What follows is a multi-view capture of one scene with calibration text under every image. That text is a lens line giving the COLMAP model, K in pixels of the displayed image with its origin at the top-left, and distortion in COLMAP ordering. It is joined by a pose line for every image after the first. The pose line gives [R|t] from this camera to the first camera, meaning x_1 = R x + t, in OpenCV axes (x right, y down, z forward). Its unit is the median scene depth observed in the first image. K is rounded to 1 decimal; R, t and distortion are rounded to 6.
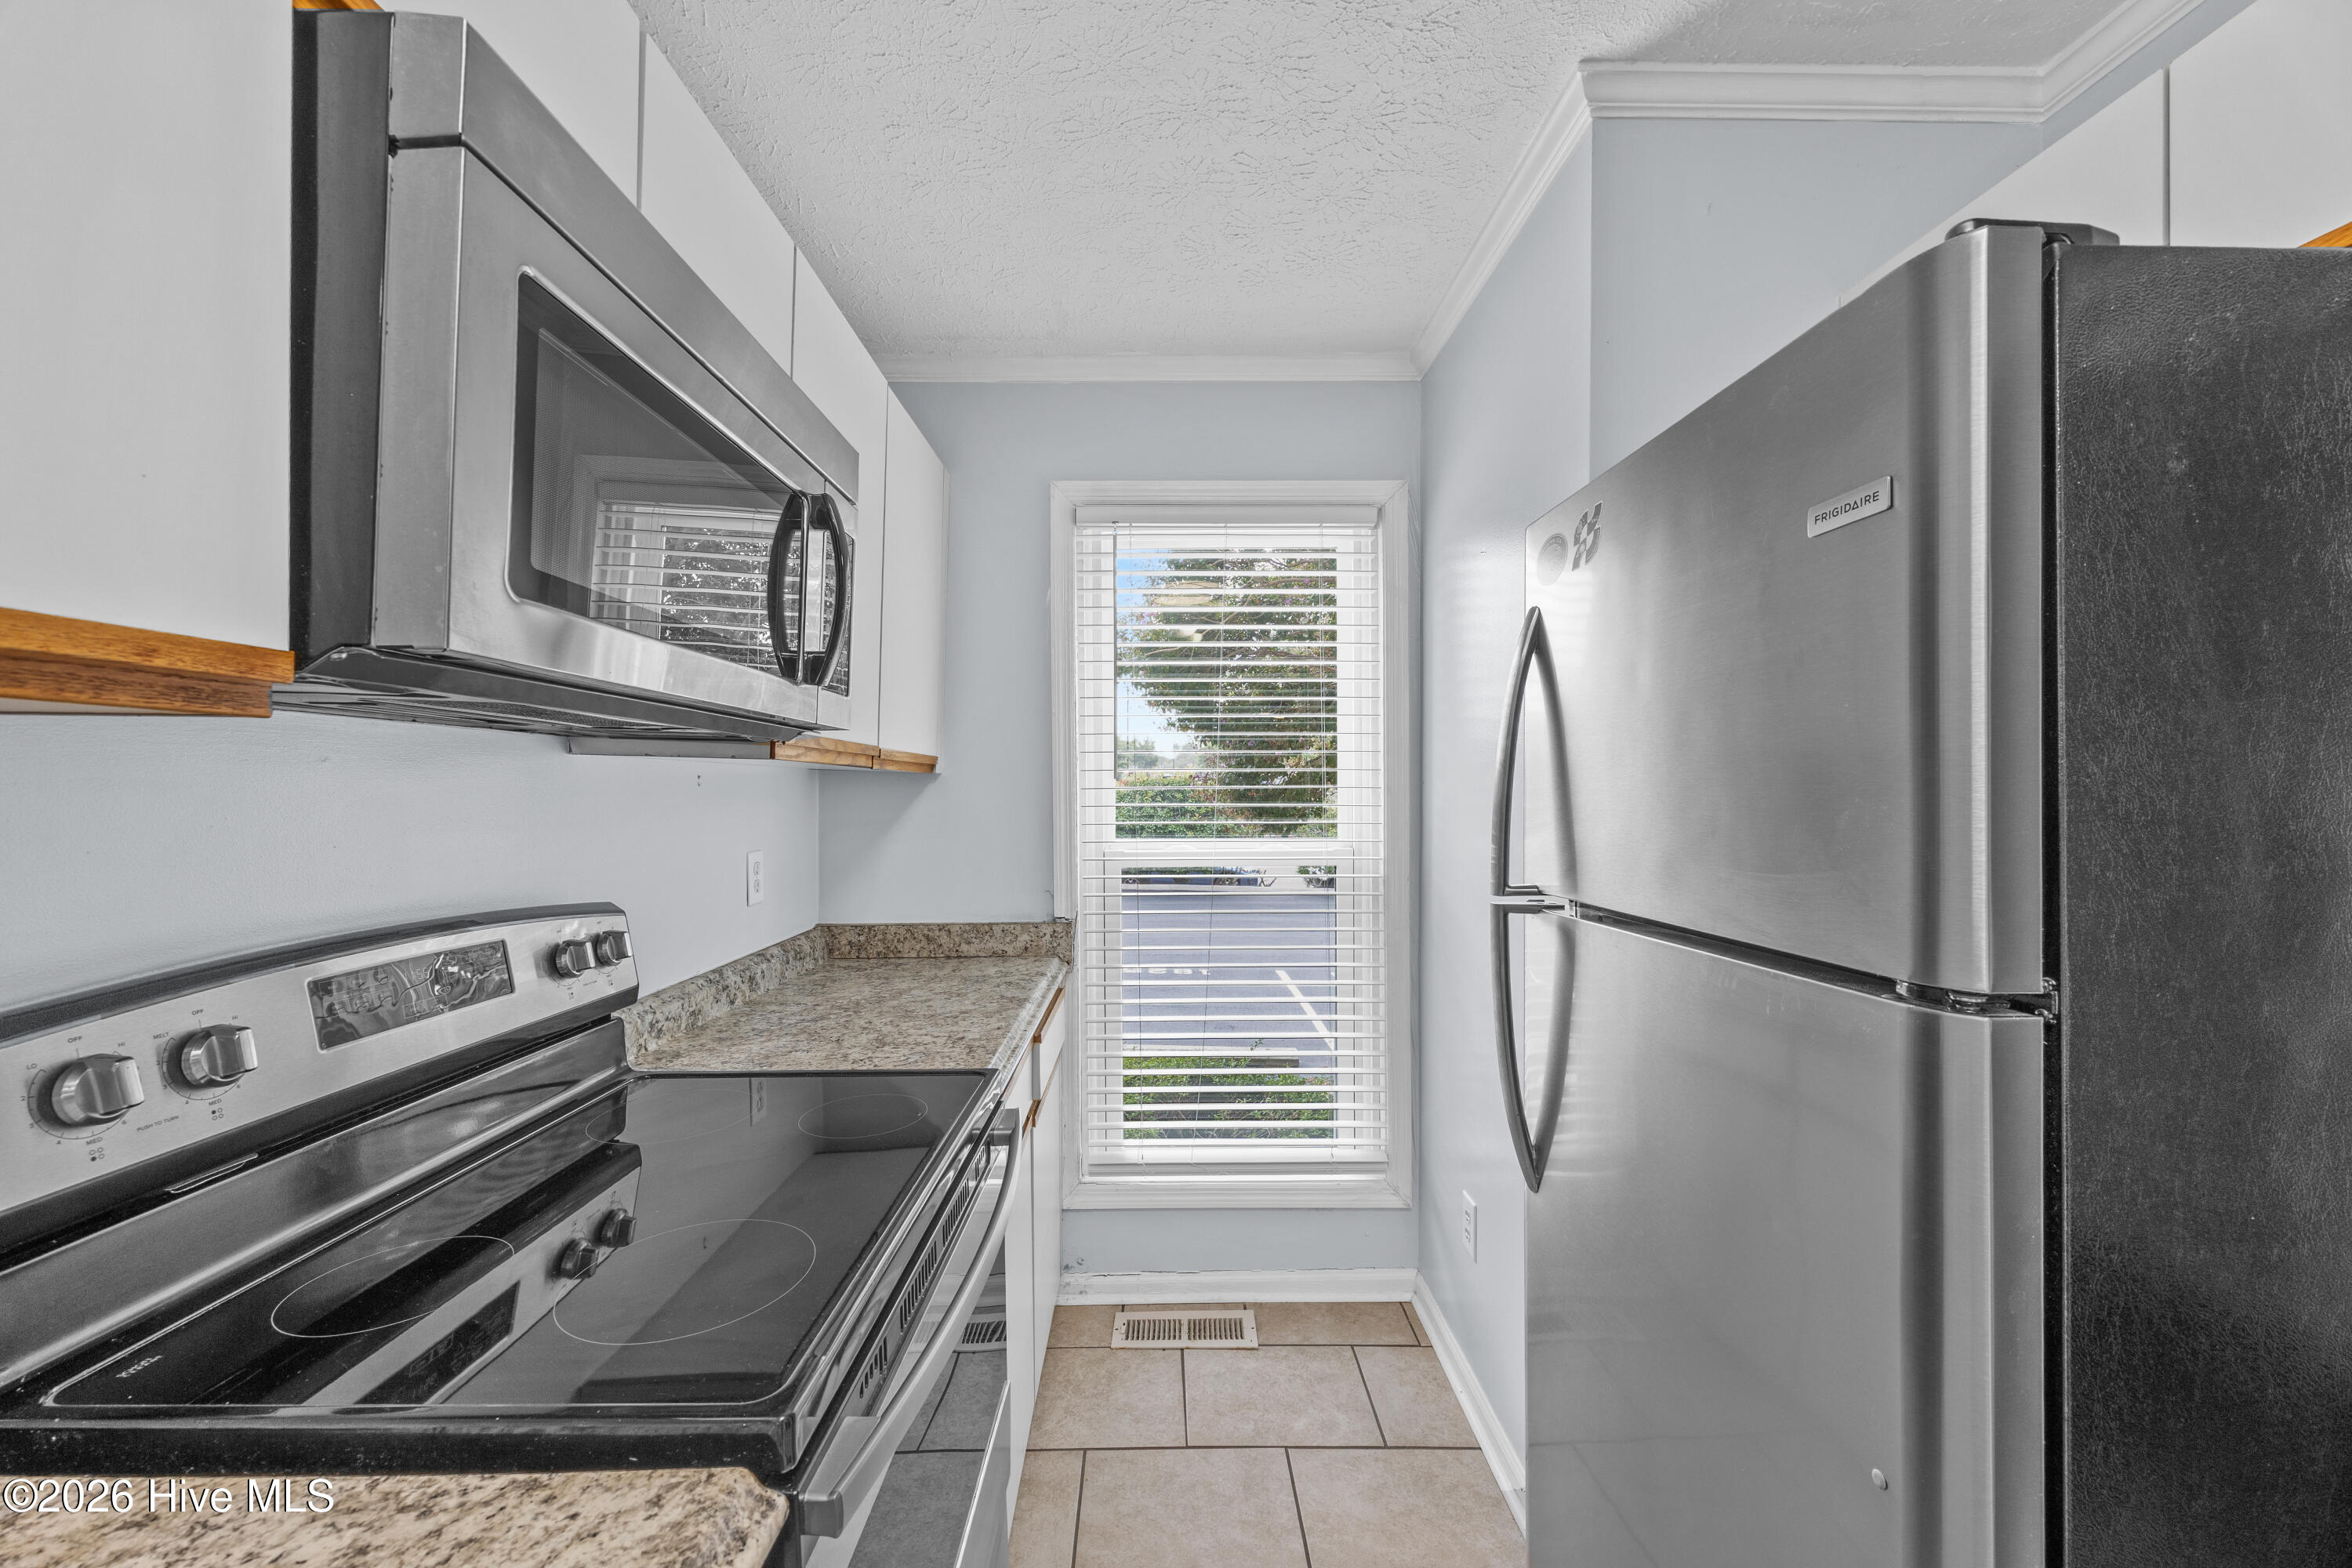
lens RADIAL K [[894.0, 0, 1182.2], [0, 894.0, 783.1], [0, 0, 1]] dist [0.000096, -0.000054]
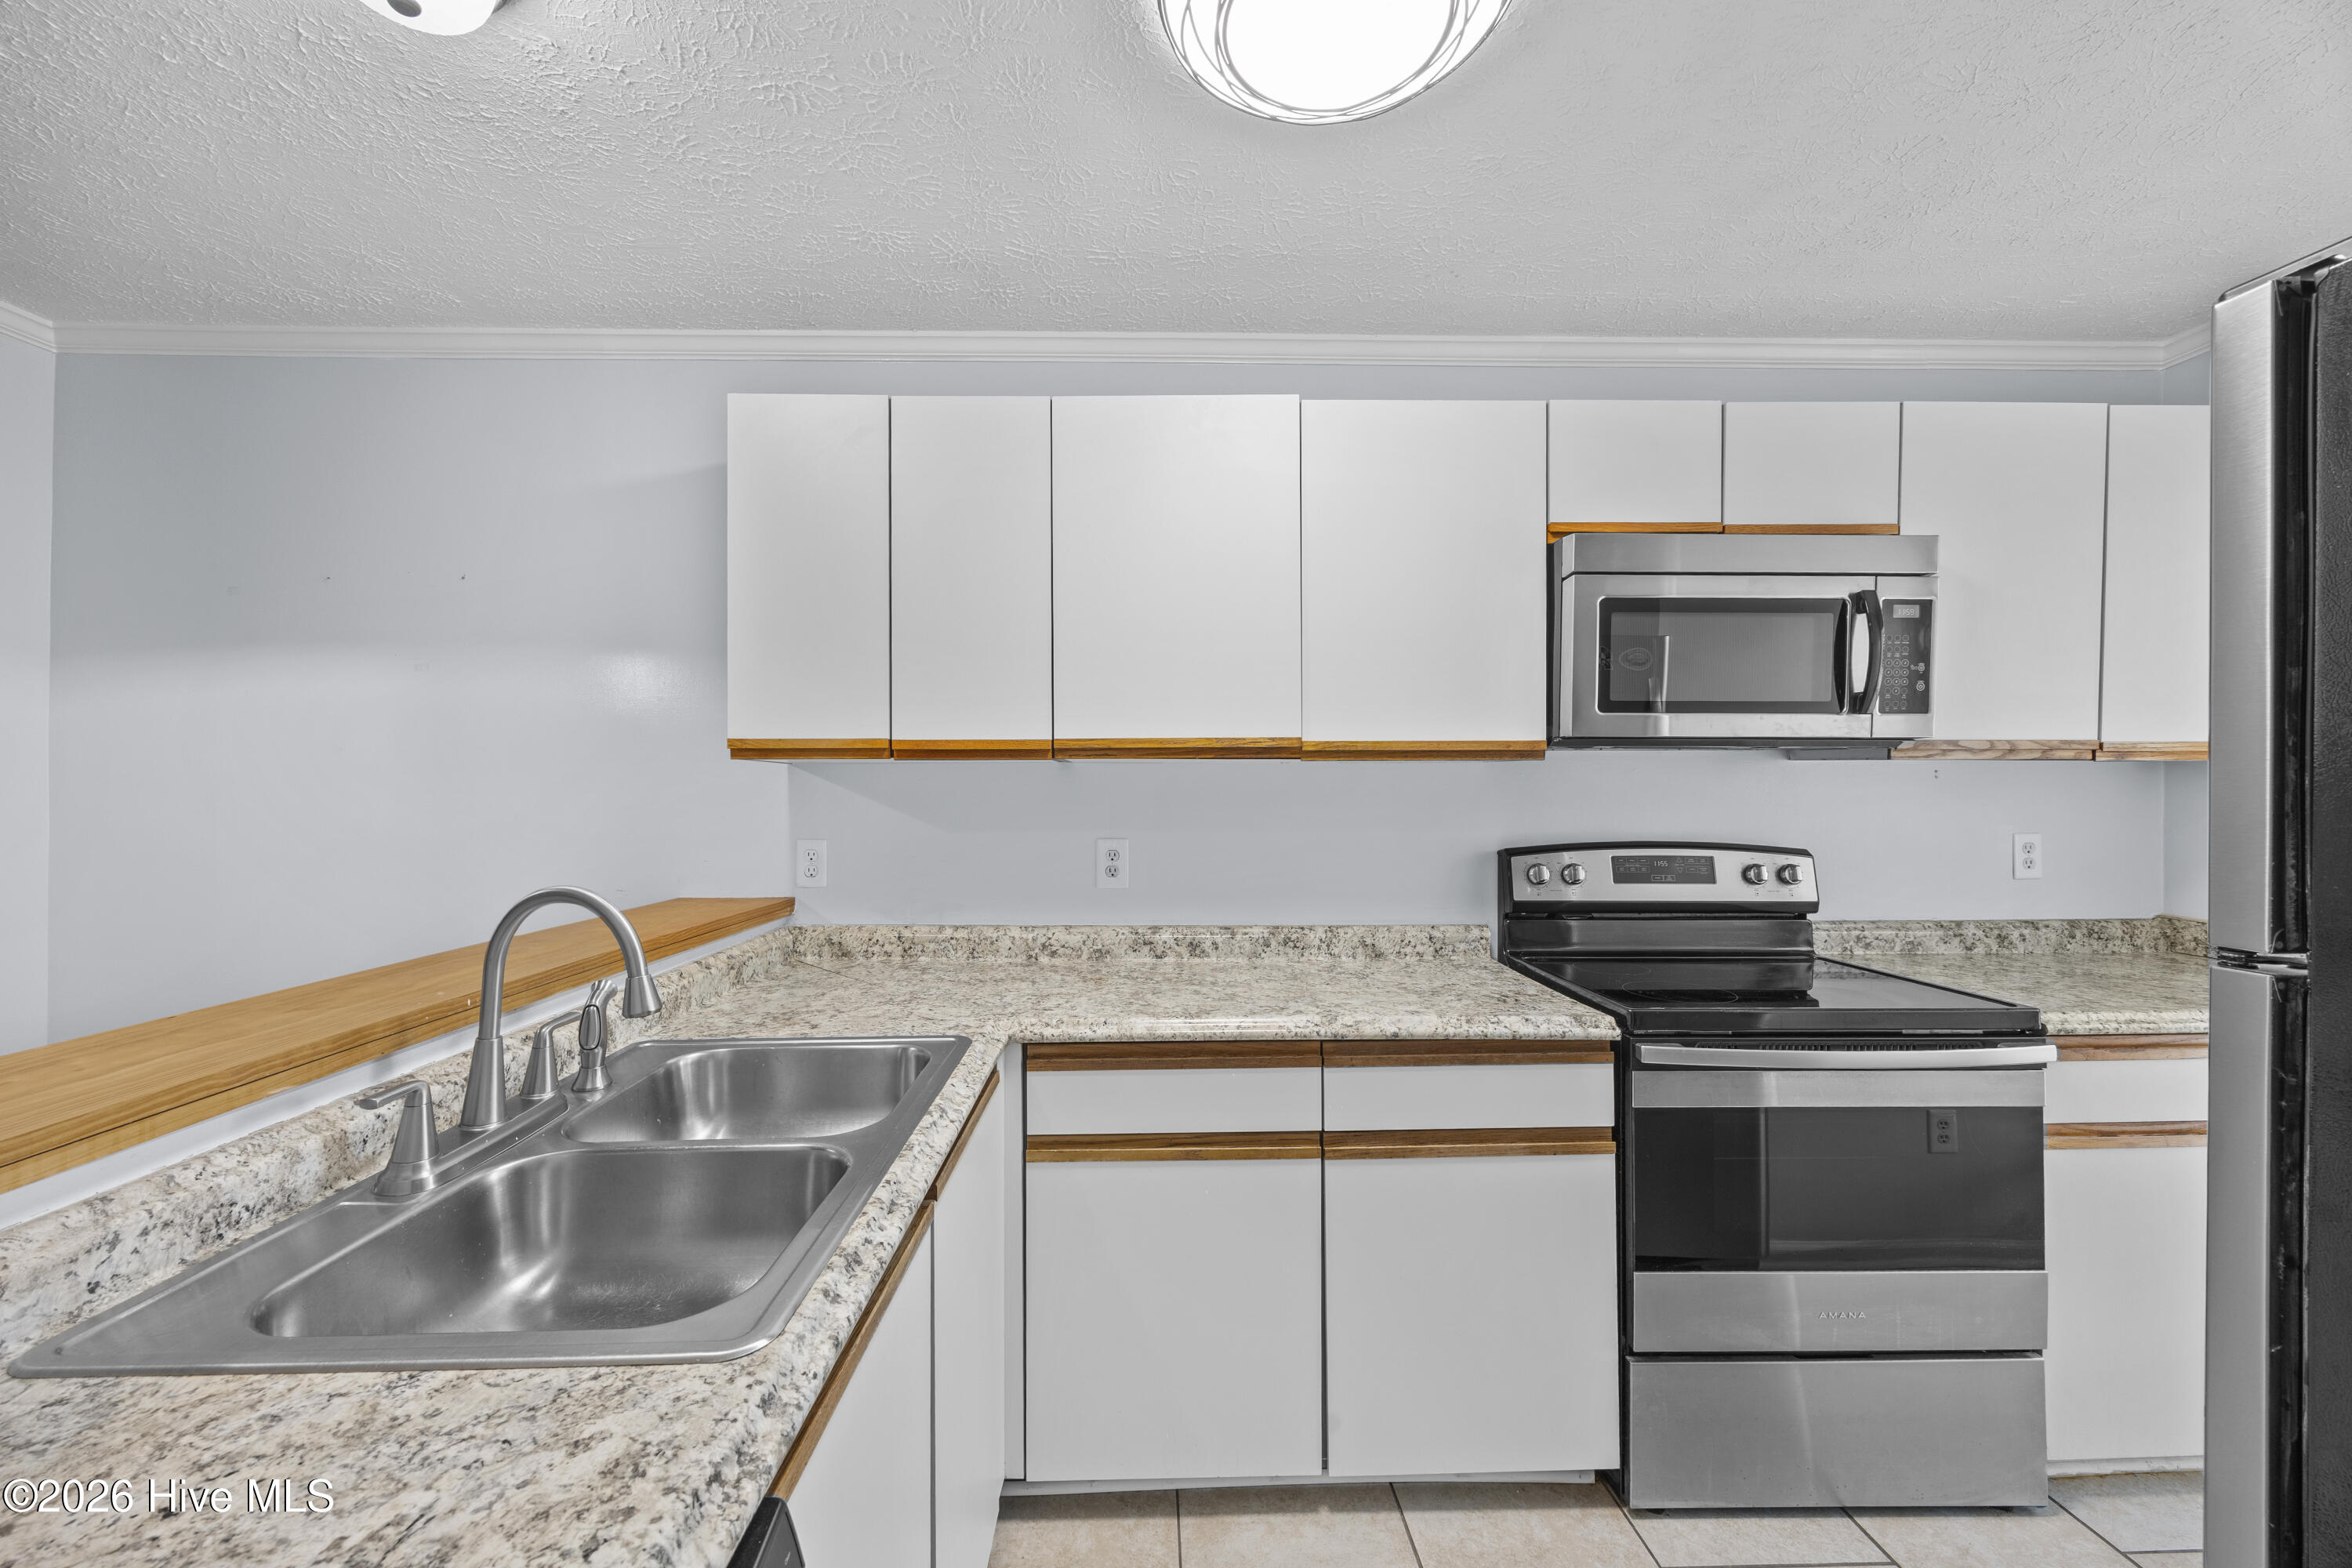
lens RADIAL K [[894.0, 0, 1175.3], [0, 894.0, 788.8], [0, 0, 1]] dist [0.000096, -0.000054]
pose [[0.005525, -0.000041, -0.999985, 1.246926], [0.011604, 0.999933, 0.000023, 0.008324], [0.999917, -0.011604, 0.005525, -0.214816]]
